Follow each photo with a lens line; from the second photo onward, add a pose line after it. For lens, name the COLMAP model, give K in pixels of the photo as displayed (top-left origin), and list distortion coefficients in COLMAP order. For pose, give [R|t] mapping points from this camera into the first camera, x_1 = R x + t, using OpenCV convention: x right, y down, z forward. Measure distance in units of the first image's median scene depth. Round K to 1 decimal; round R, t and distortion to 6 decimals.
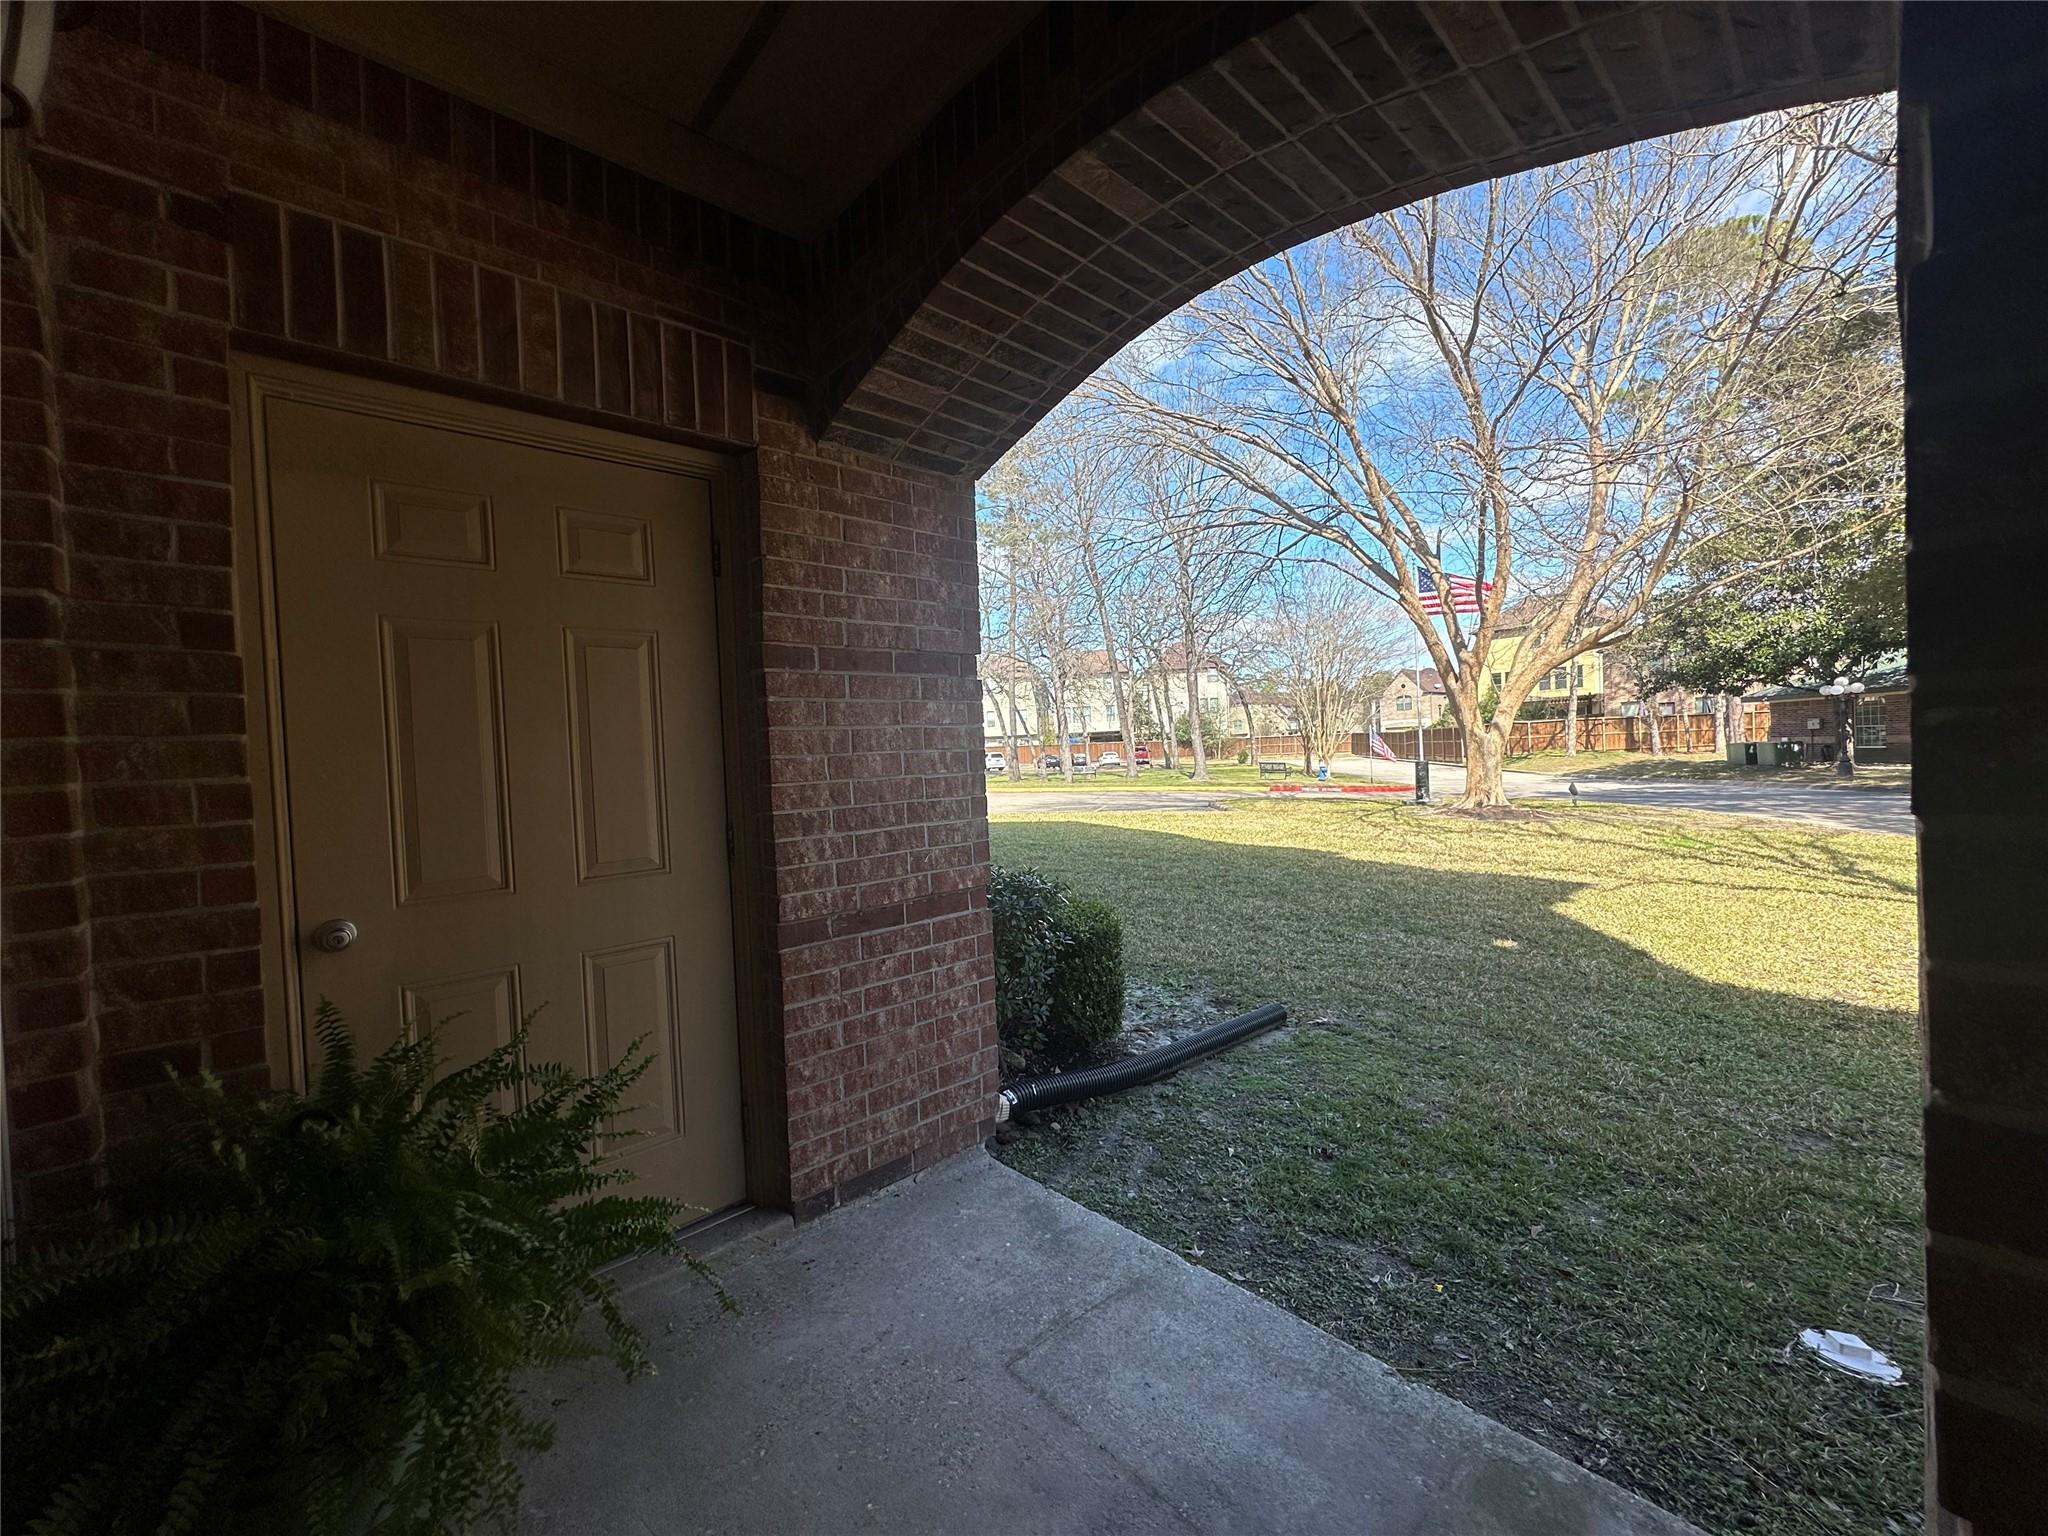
lens RADIAL K [[813.7, 0, 1020.1], [0, 813.7, 768.5], [0, 0, 1]] dist [-0.003319, -0.000217]
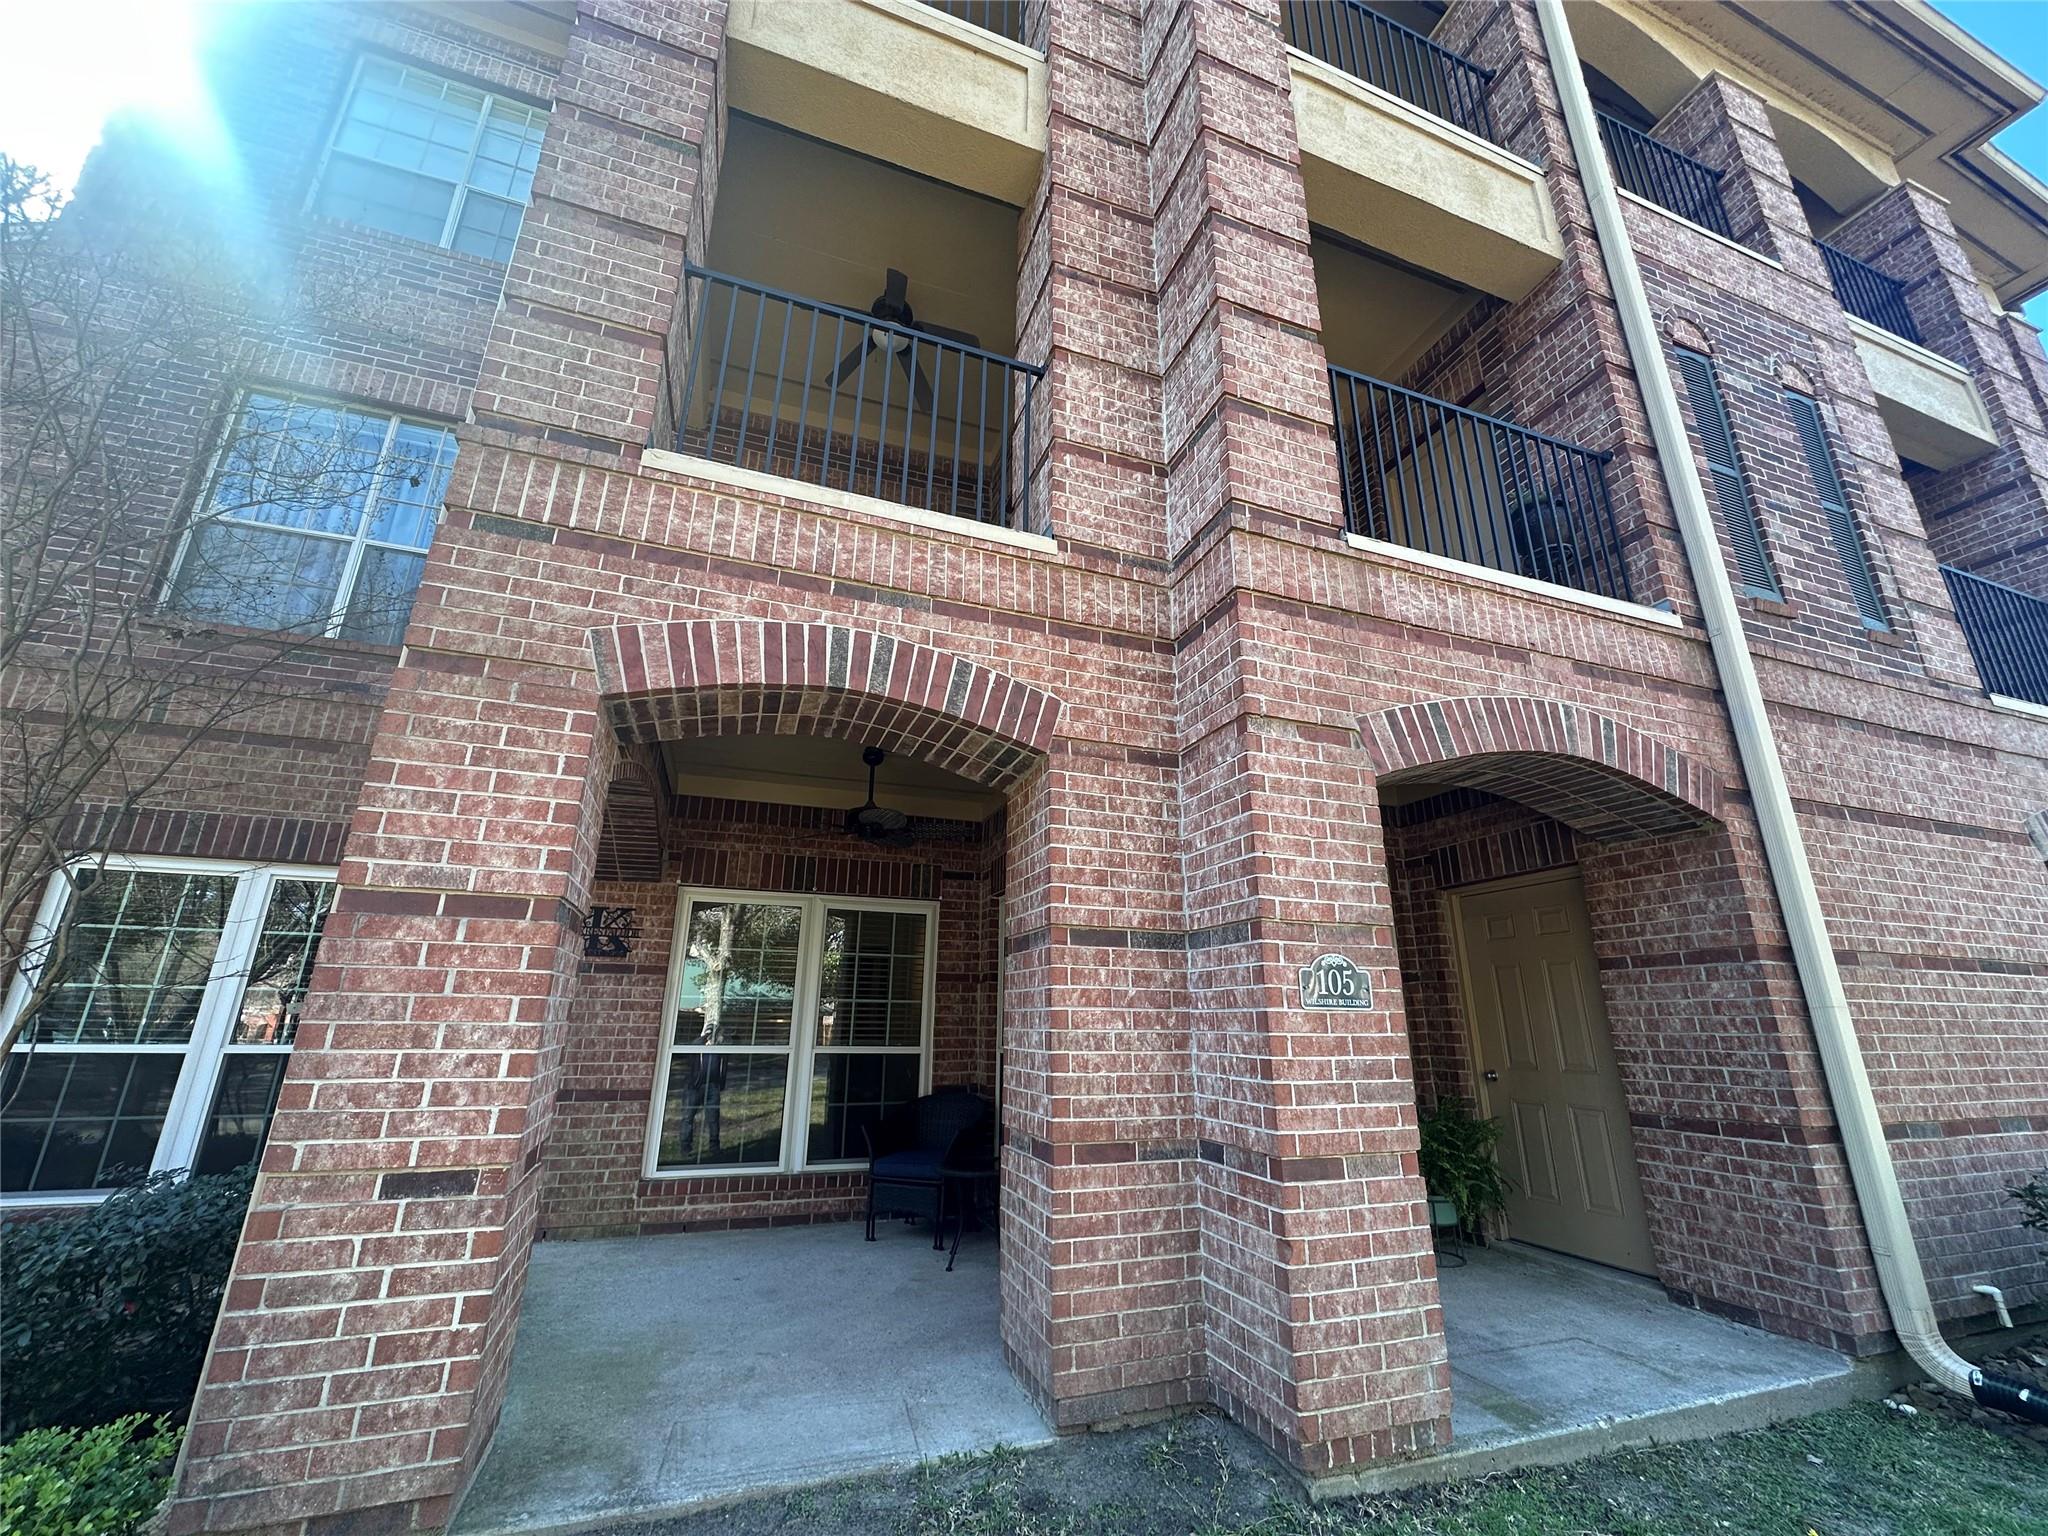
lens RADIAL K [[813.7, 0, 1029.4], [0, 813.7, 766.3], [0, 0, 1]] dist [-0.003319, -0.000217]
pose [[-0.381737, -0.241589, -0.892139, 1.904978], [-0.010061, 0.966264, -0.257357, -0.073386], [0.924216, -0.089267, -0.371289, 0.445895]]
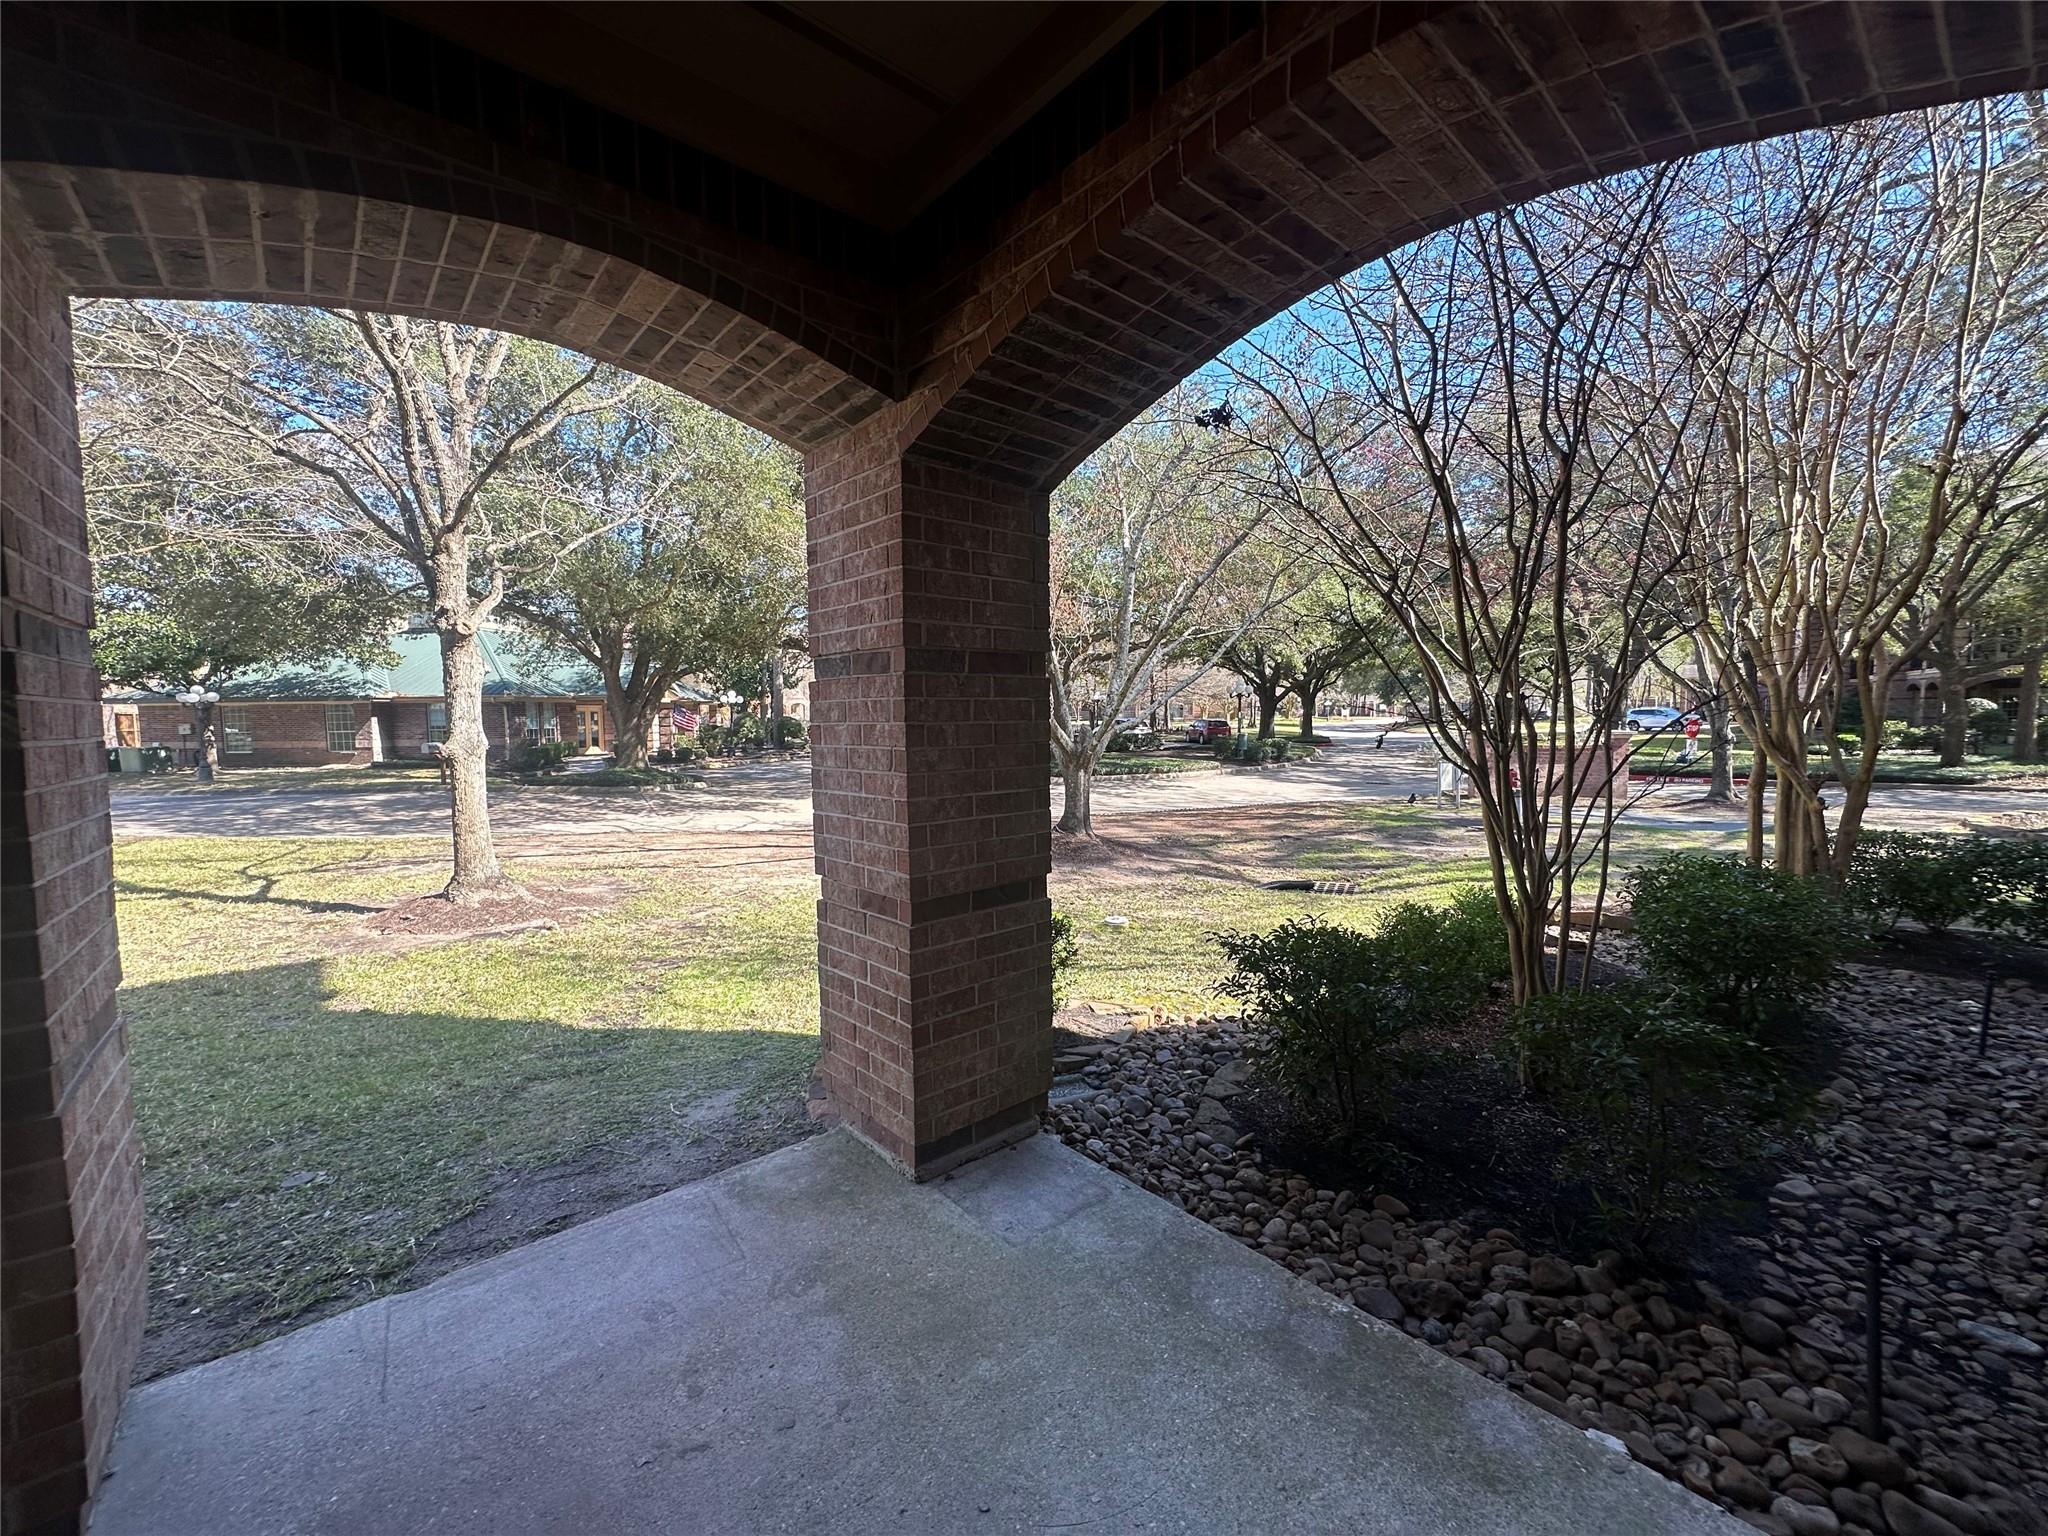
lens RADIAL K [[813.7, 0, 1016.3], [0, 813.7, 770.0], [0, 0, 1]] dist [-0.003319, -0.000217]
pose [[0.021936, -0.026093, 0.999419, 0.003463], [0.027650, 0.999293, 0.025482, -0.036596], [-0.999377, 0.027075, 0.022642, -0.836948]]
